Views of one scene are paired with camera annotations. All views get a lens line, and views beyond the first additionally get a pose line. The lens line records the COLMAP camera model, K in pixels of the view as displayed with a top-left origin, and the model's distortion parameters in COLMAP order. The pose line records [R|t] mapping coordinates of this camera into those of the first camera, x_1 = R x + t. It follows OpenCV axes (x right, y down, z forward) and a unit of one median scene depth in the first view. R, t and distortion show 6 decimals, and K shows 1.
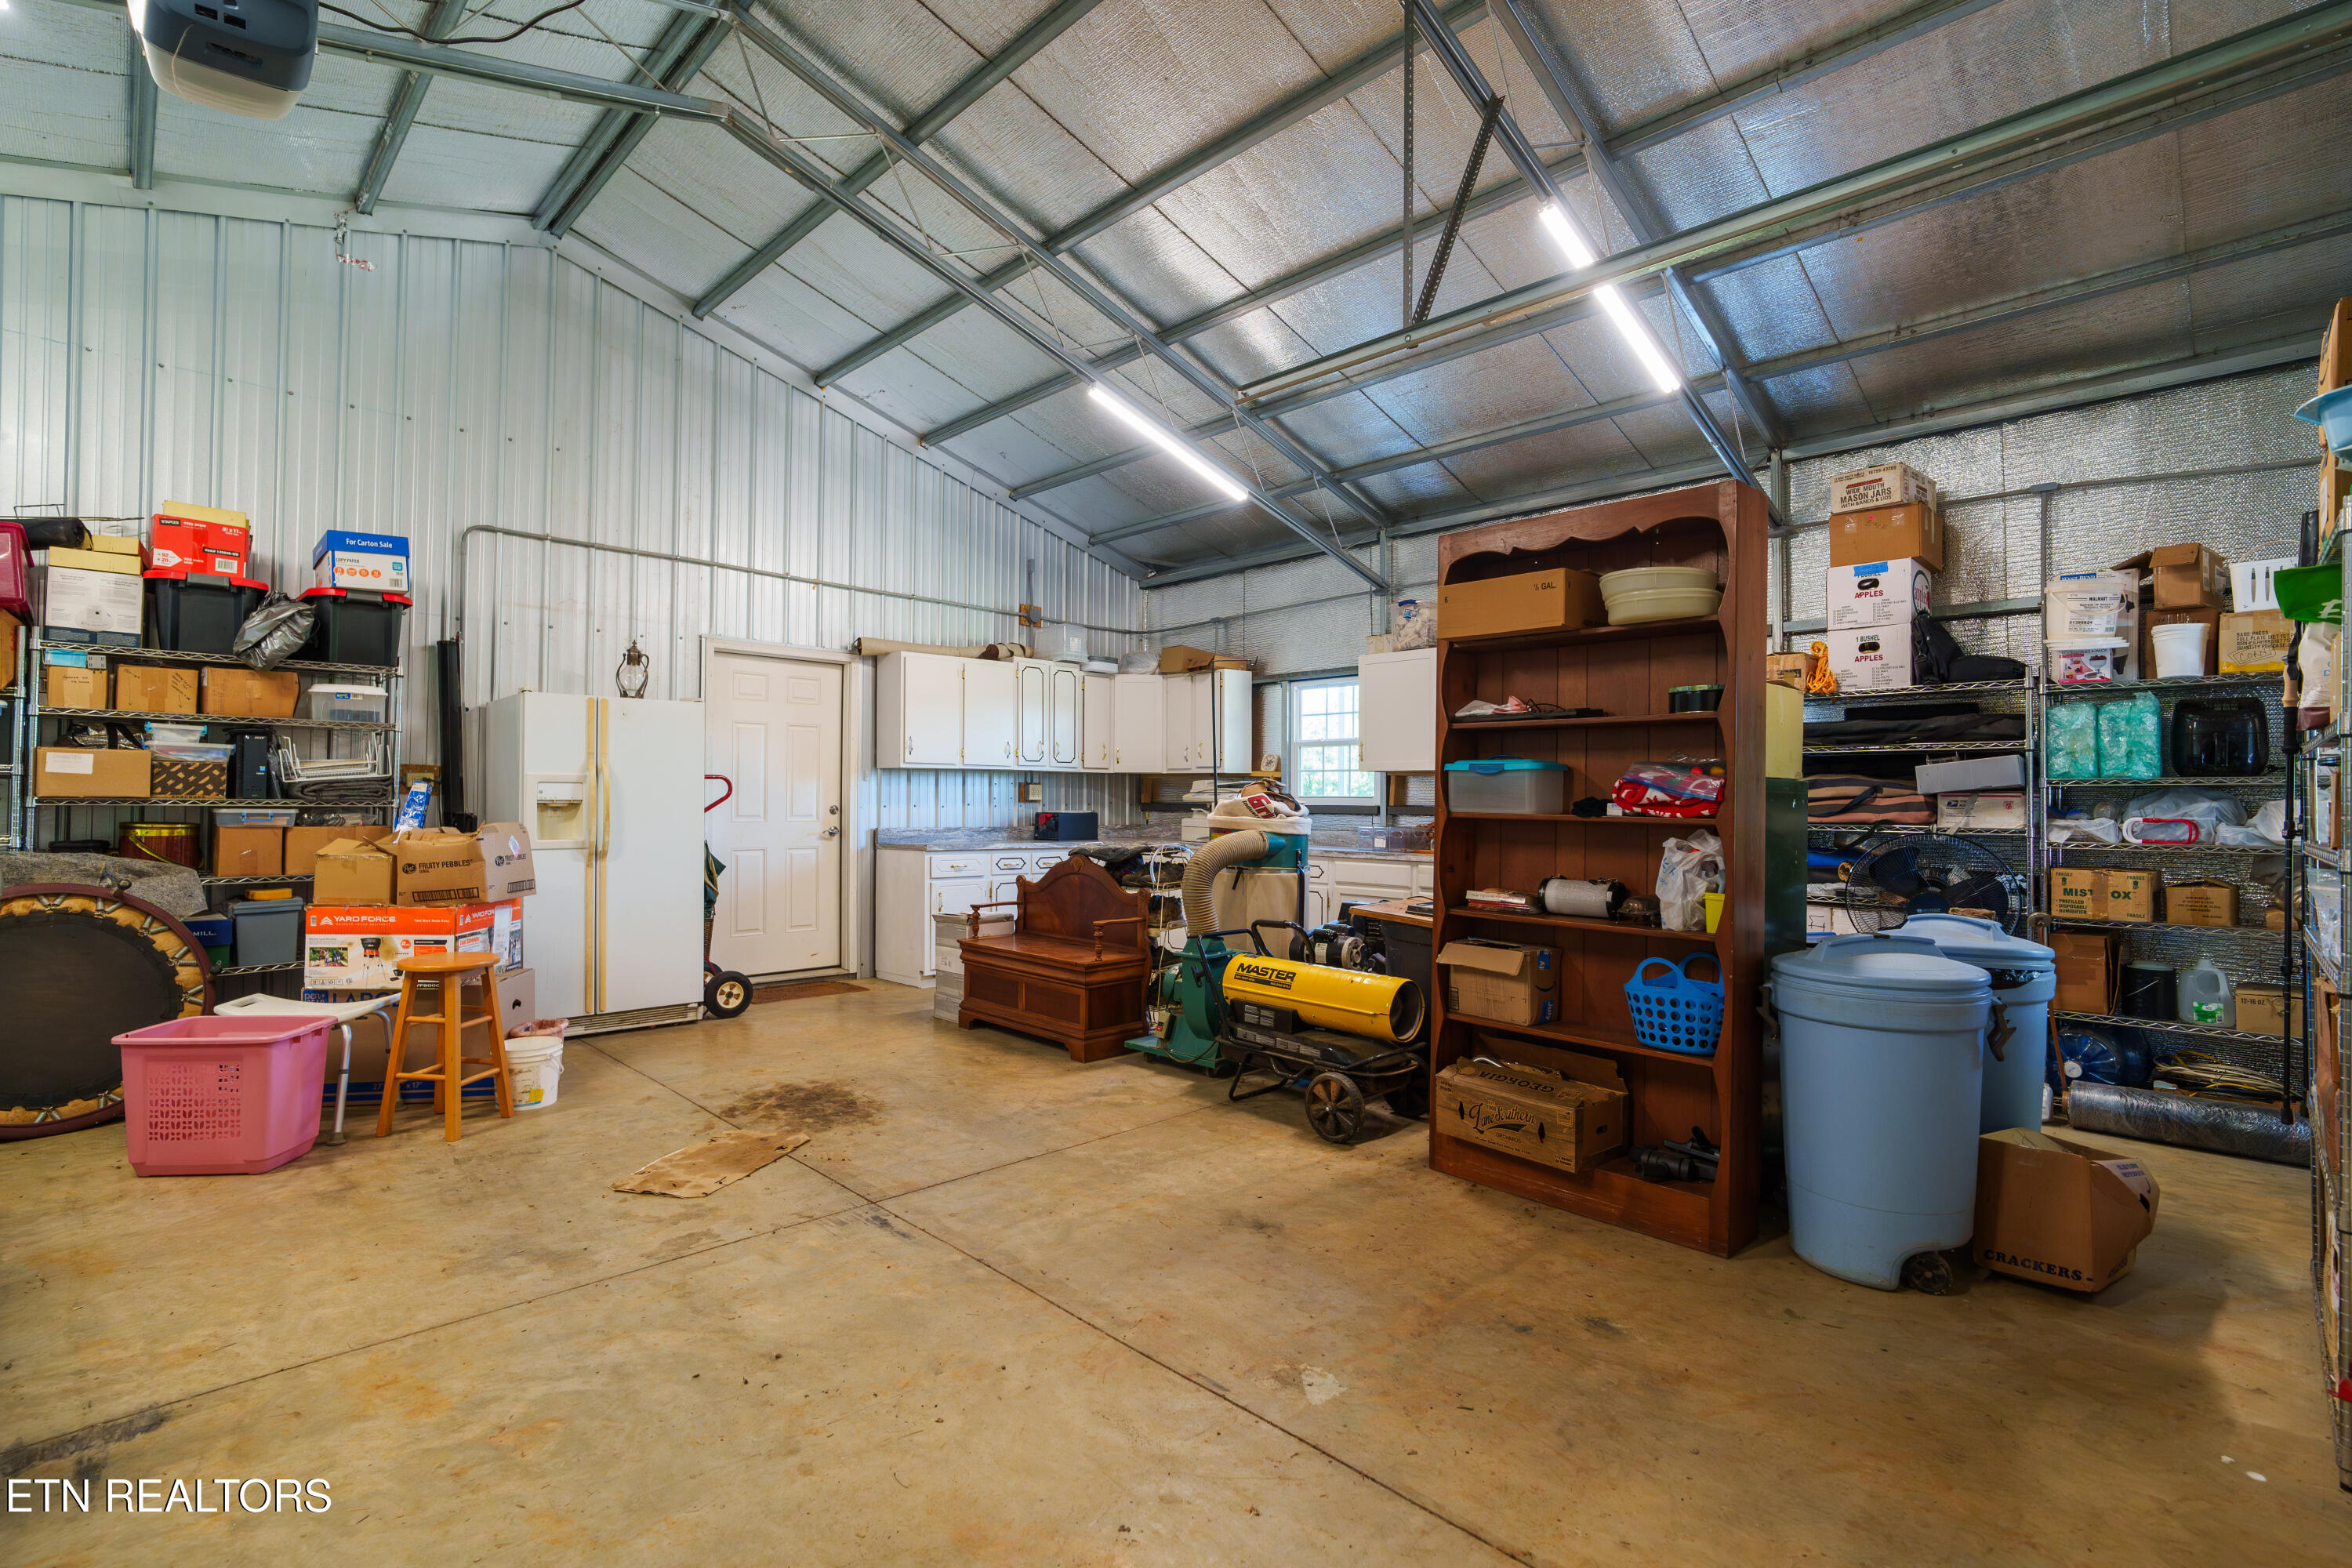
lens RADIAL K [[1091.4, 0, 1175.8], [0, 1091.4, 780.7], [0, 0, 1]] dist [-0.018355, 0.007658]
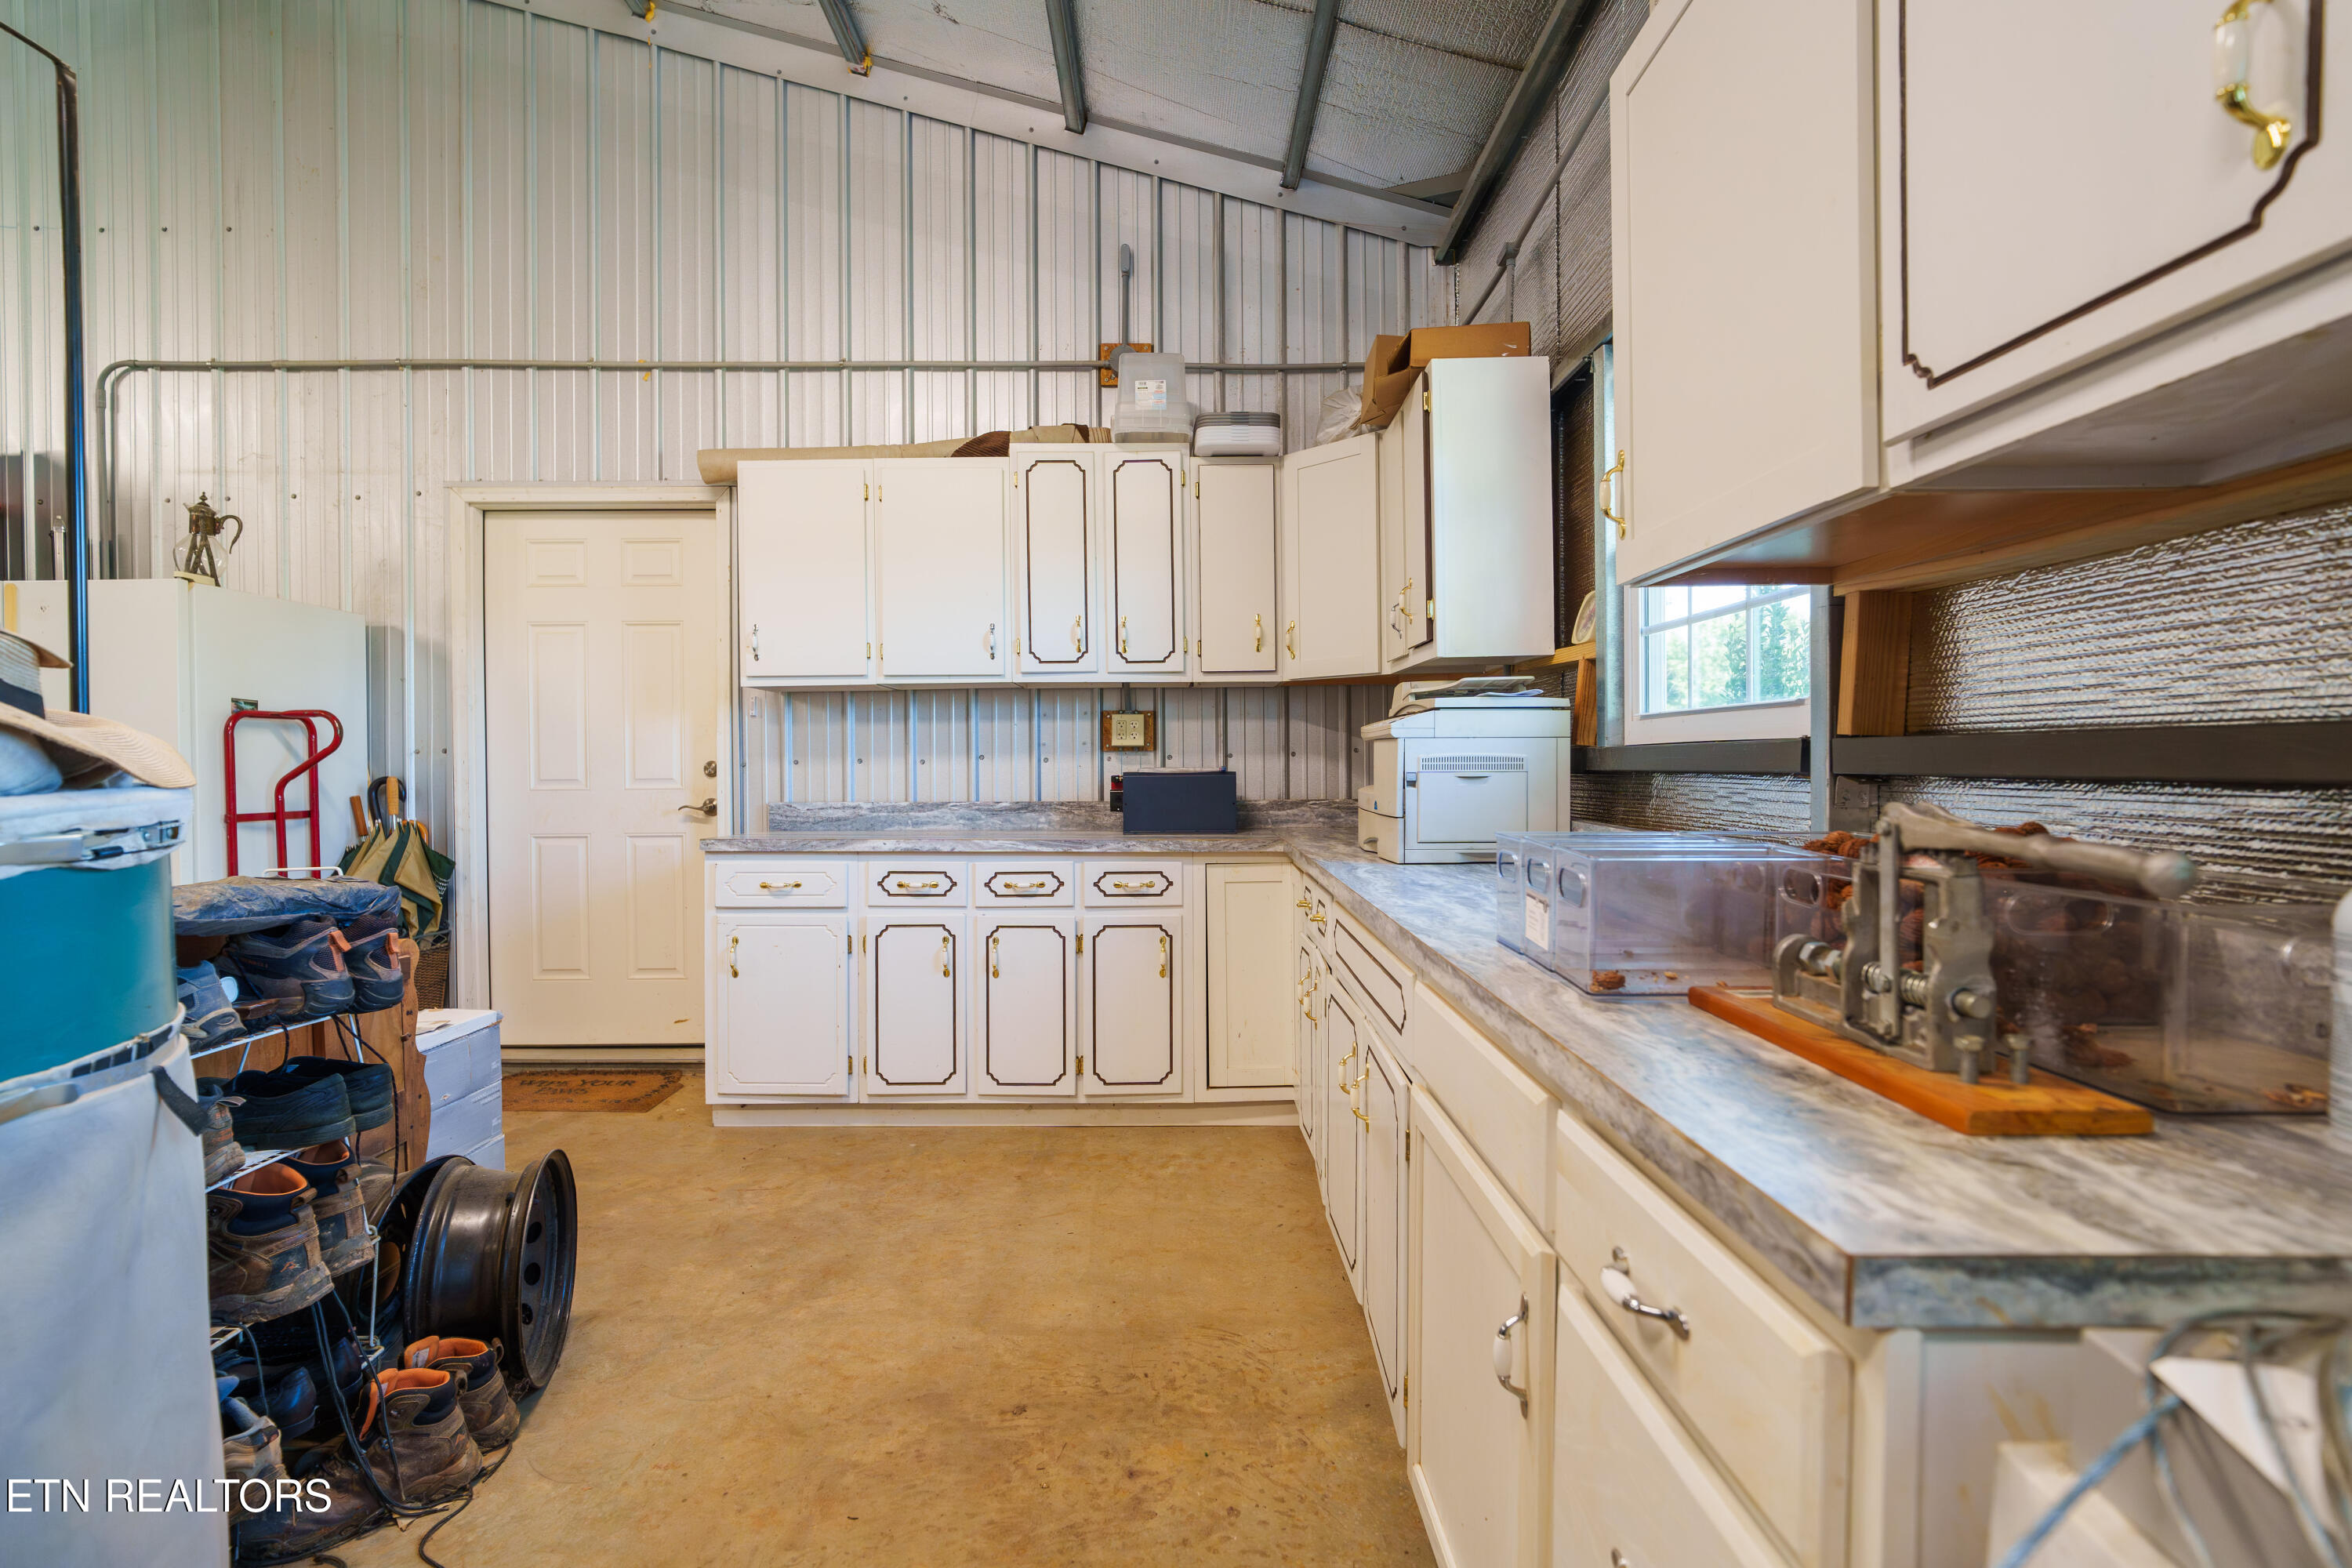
lens RADIAL K [[1130.2, 0, 1176.0], [0, 1130.2, 784.0], [0, 0, 1]] dist [-0.019737, 0.009576]
pose [[0.700064, 0.001825, -0.714077, 0.242728], [0.018194, 0.999627, 0.020392, 0.024011], [0.713848, -0.027267, 0.699770, 0.678346]]
